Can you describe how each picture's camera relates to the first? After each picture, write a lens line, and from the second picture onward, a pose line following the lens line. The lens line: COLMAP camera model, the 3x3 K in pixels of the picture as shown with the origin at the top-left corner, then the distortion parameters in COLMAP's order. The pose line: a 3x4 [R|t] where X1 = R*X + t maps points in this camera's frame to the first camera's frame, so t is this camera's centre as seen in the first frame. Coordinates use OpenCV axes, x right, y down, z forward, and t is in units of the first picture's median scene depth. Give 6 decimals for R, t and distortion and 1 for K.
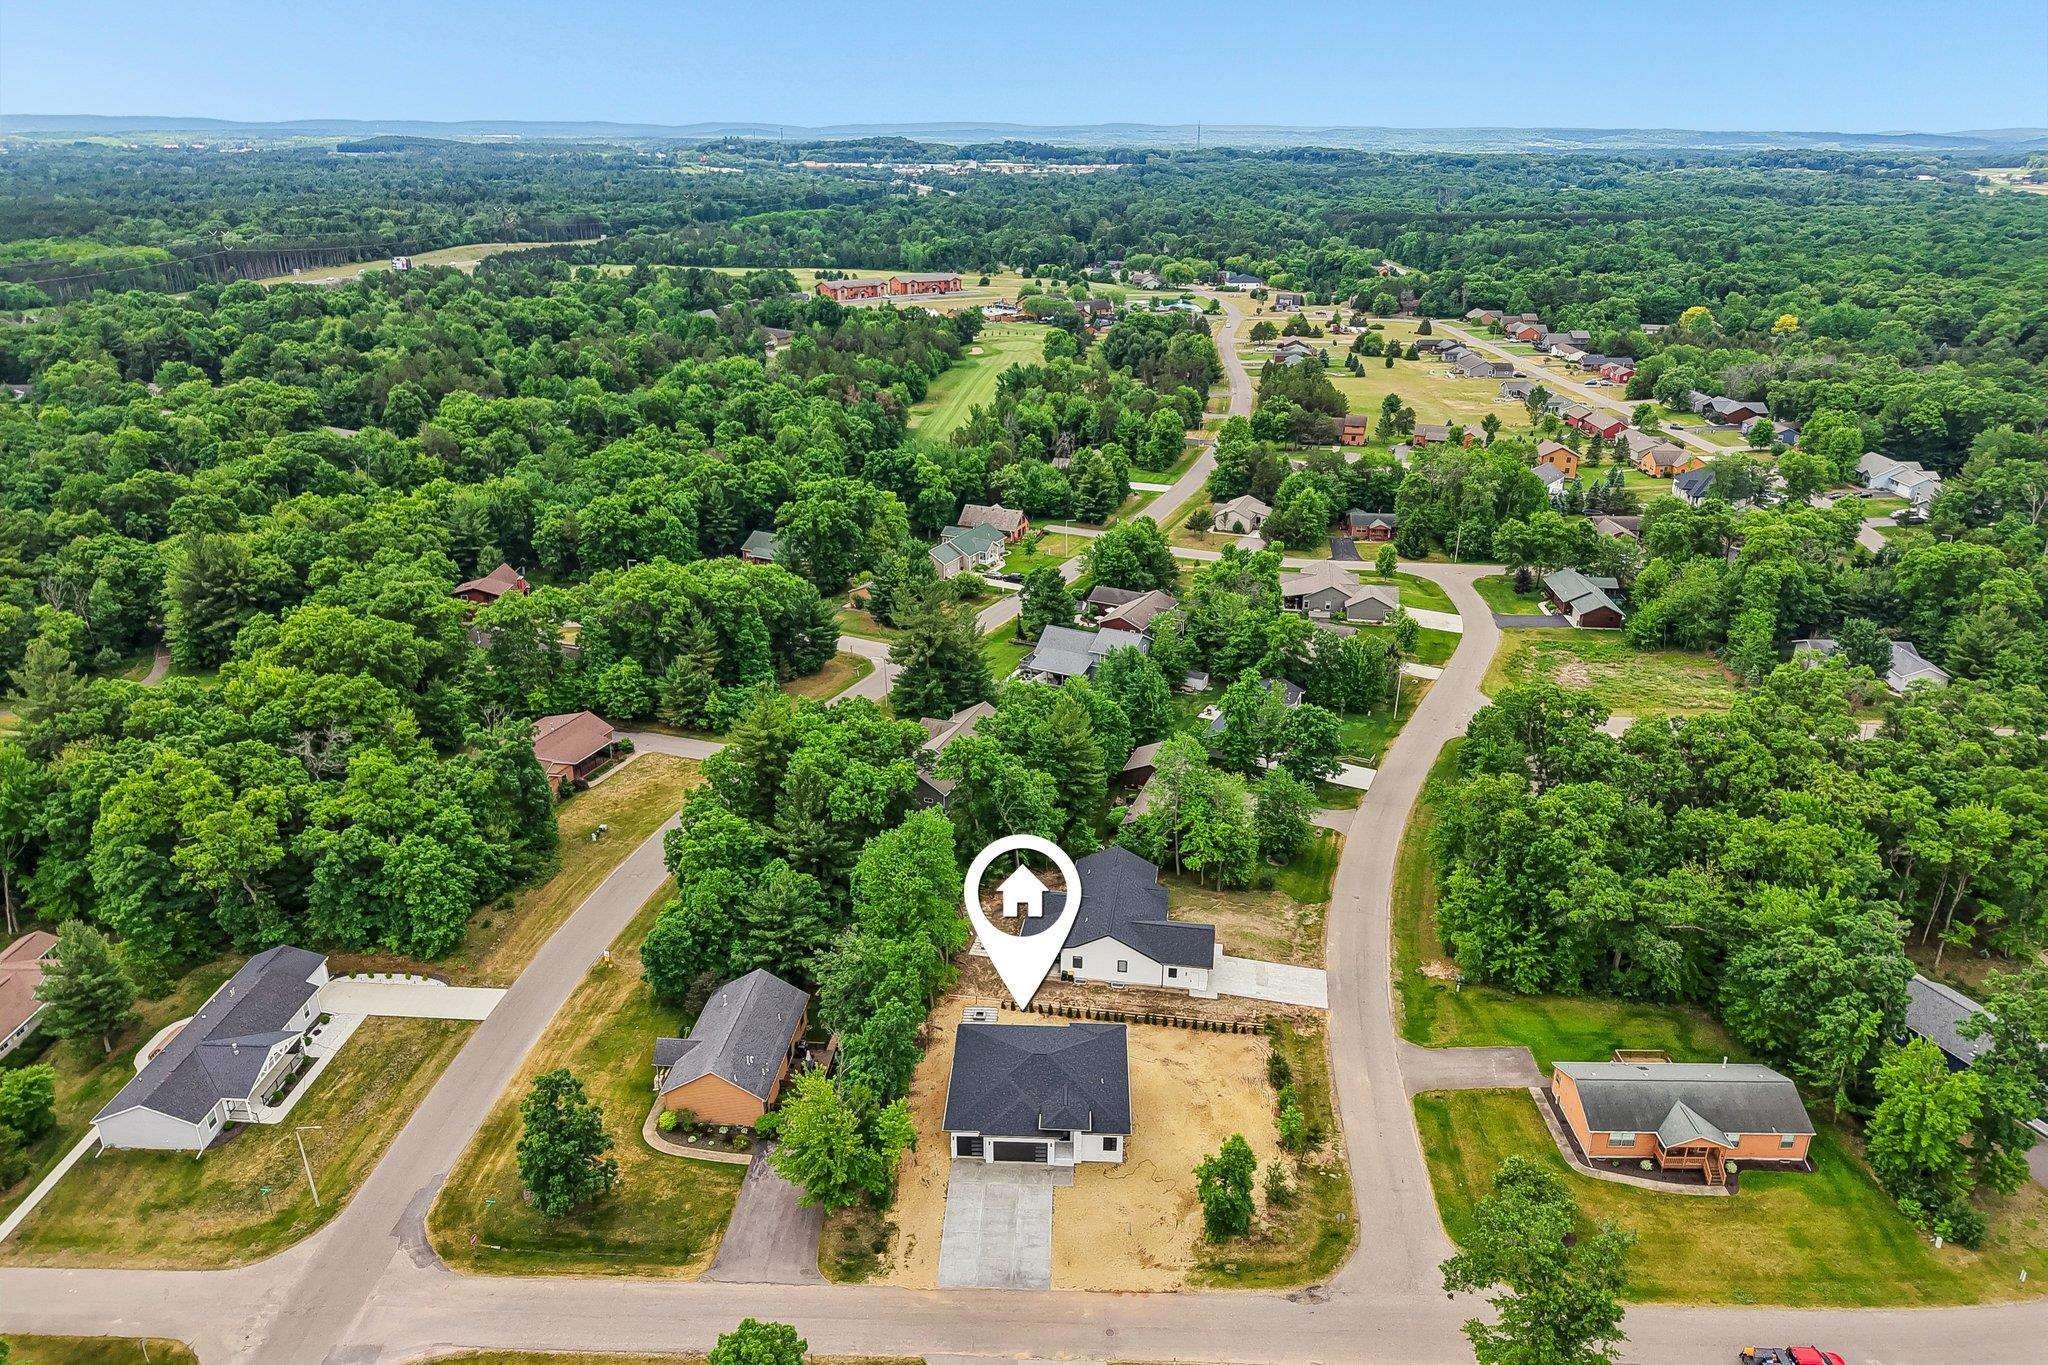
lens RADIAL K [[1379.6, 0, 1035.4], [0, 1379.6, 677.4], [0, 0, 1]] dist [0.055860, -0.075031]
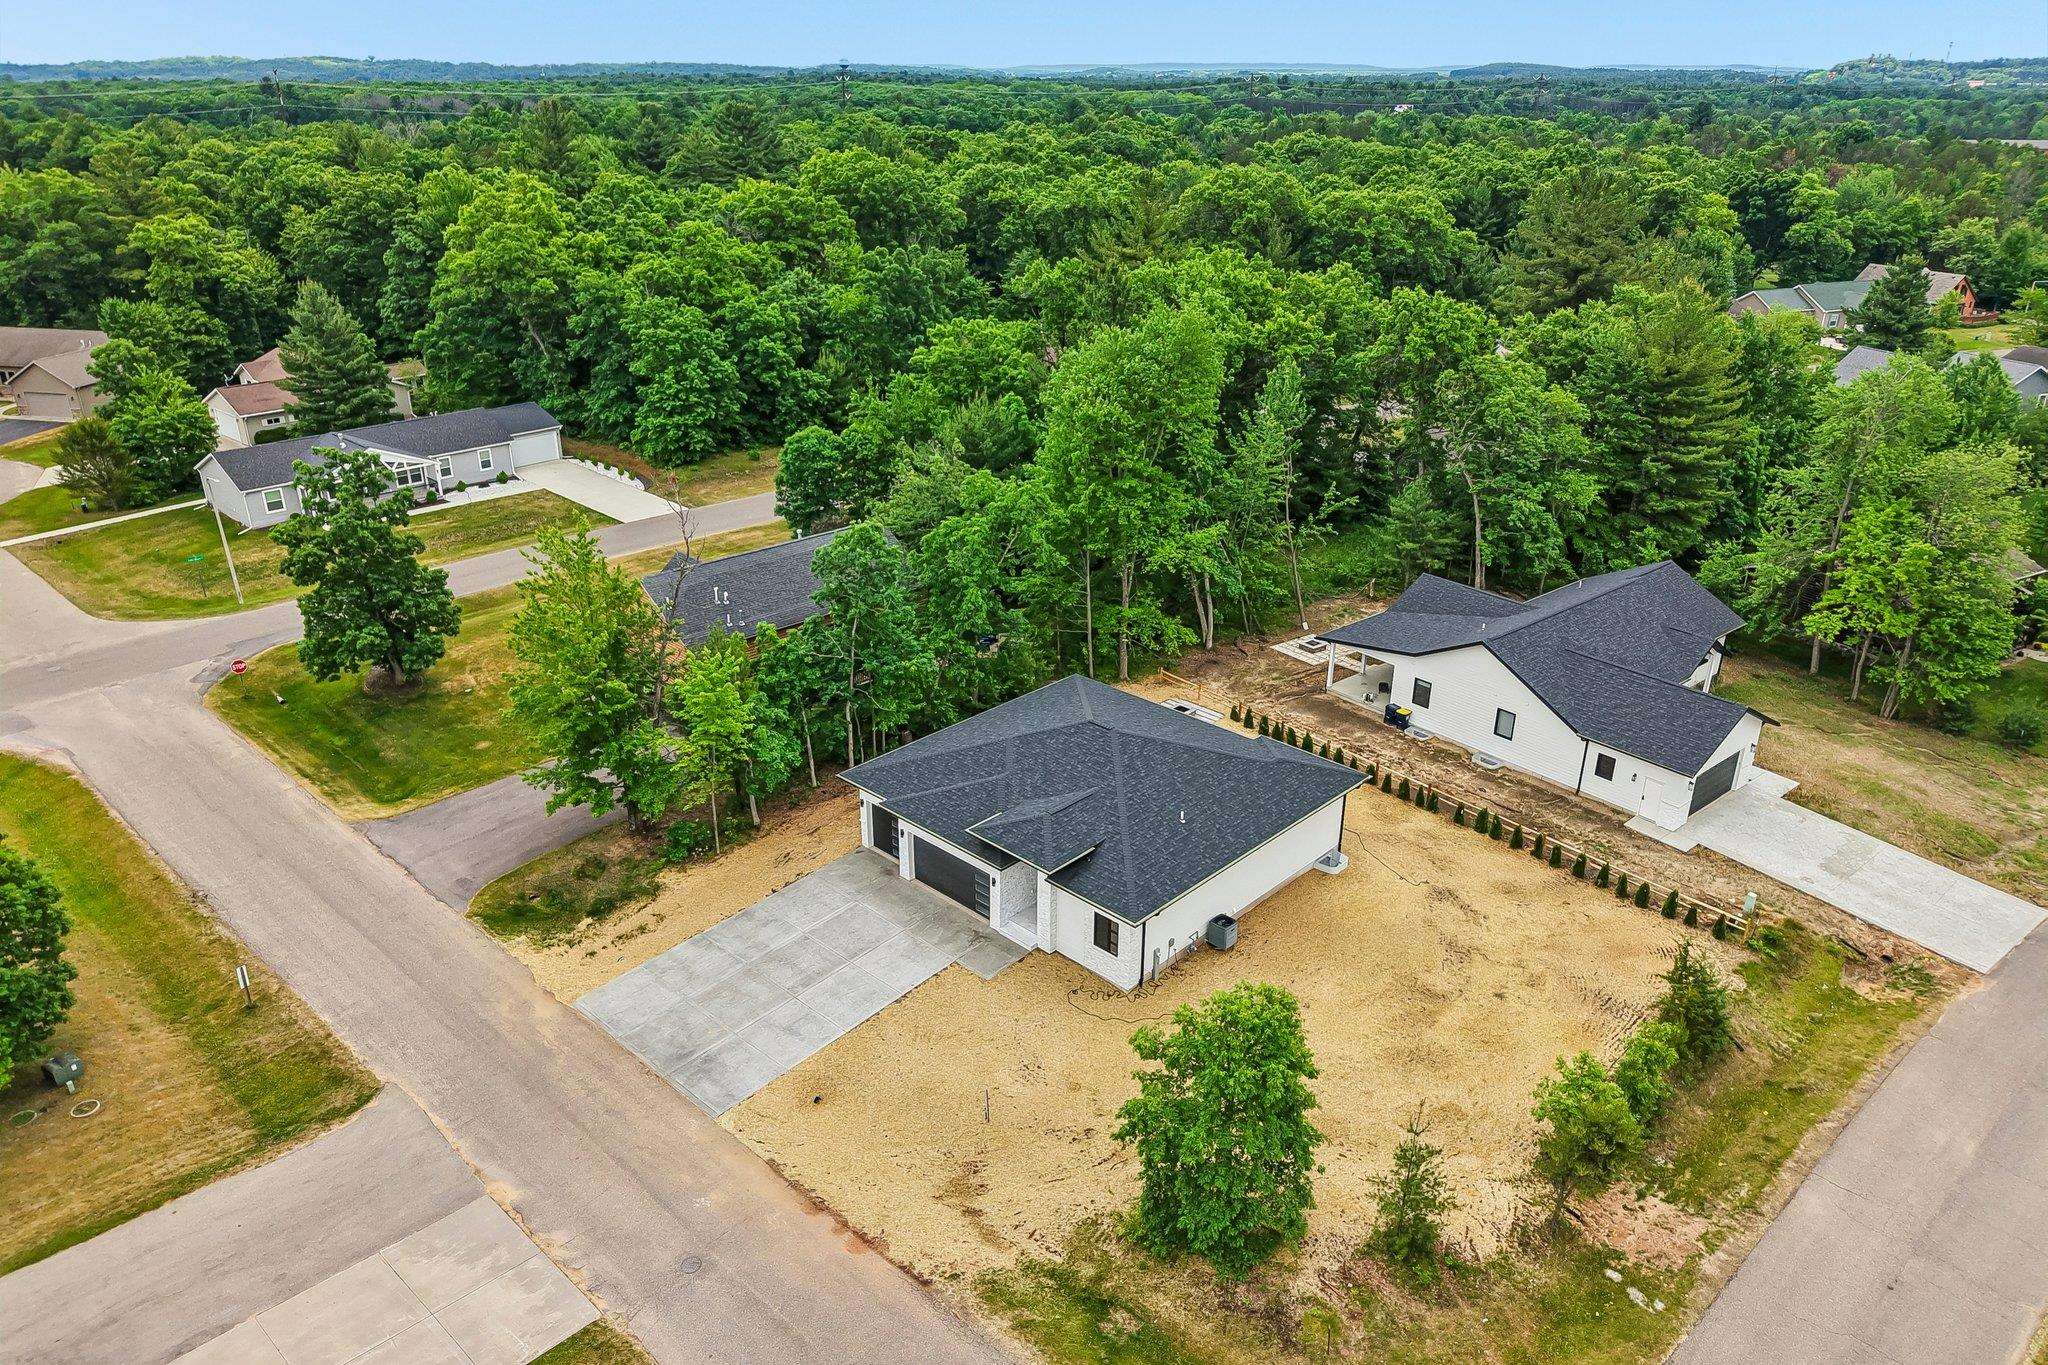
lens RADIAL K [[1379.6, 0, 1035.4], [0, 1379.6, 677.4], [0, 0, 1]] dist [0.055860, -0.075031]
pose [[0.751592, 0.265043, -0.604038, 0.231170], [-0.254094, 0.961389, 0.105680, 0.194302], [0.608725, 0.074054, 0.789918, 0.567303]]
